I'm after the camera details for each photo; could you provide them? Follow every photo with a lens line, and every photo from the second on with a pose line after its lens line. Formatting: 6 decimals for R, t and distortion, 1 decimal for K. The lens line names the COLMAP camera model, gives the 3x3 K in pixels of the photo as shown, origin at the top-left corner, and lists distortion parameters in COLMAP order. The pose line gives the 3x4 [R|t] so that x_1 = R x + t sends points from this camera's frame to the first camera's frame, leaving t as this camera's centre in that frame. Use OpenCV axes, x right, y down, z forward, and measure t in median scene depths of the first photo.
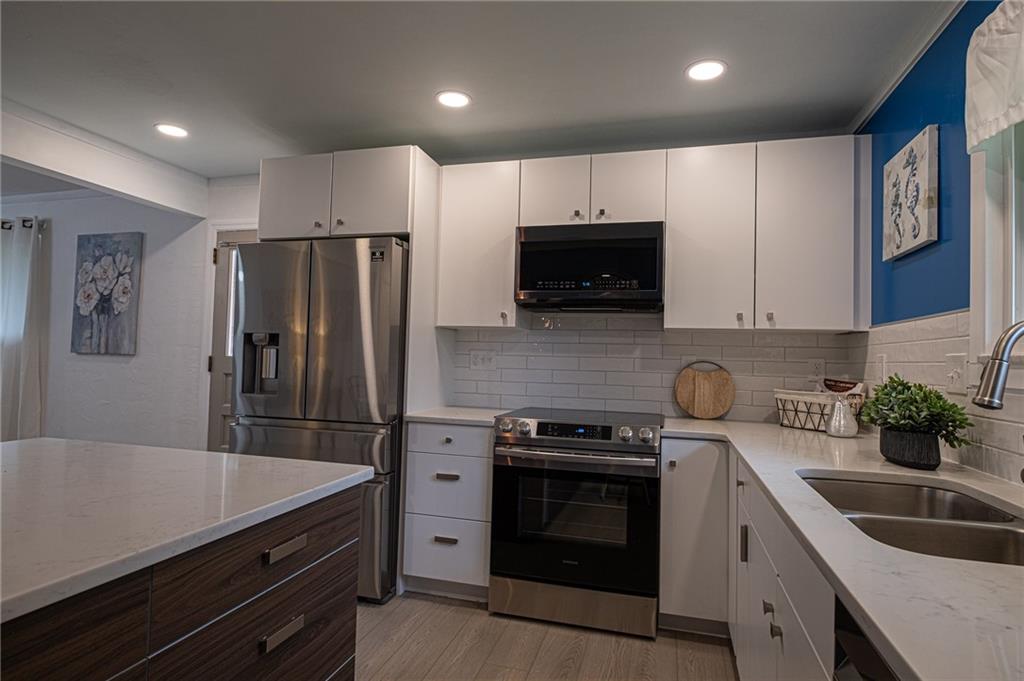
lens RADIAL K [[536.6, 0, 514.1], [0, 536.6, 338.4], [0, 0, 1]] dist [-0.018346, -0.003472]
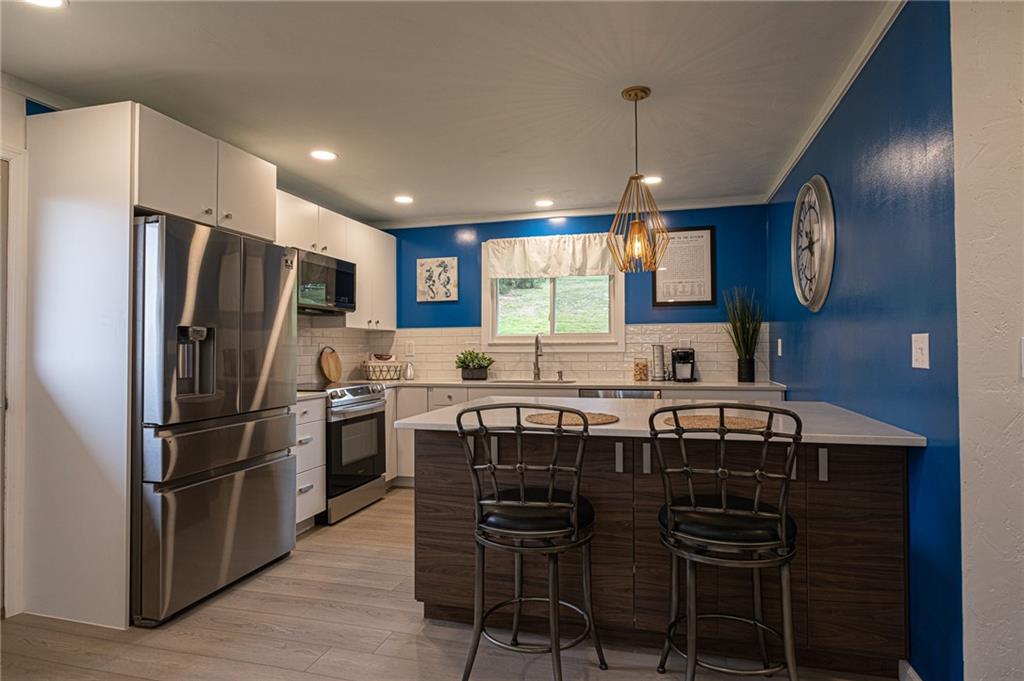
lens RADIAL K [[584.6, 0, 511.8], [0, 584.6, 340.6], [0, 0, 1]] dist [-0.000512, -0.000040]
pose [[-0.011904, -0.012318, 0.999853, -1.610630], [-0.028211, 0.999530, 0.011978, -0.015310], [-0.999531, -0.028064, -0.012246, 0.543631]]
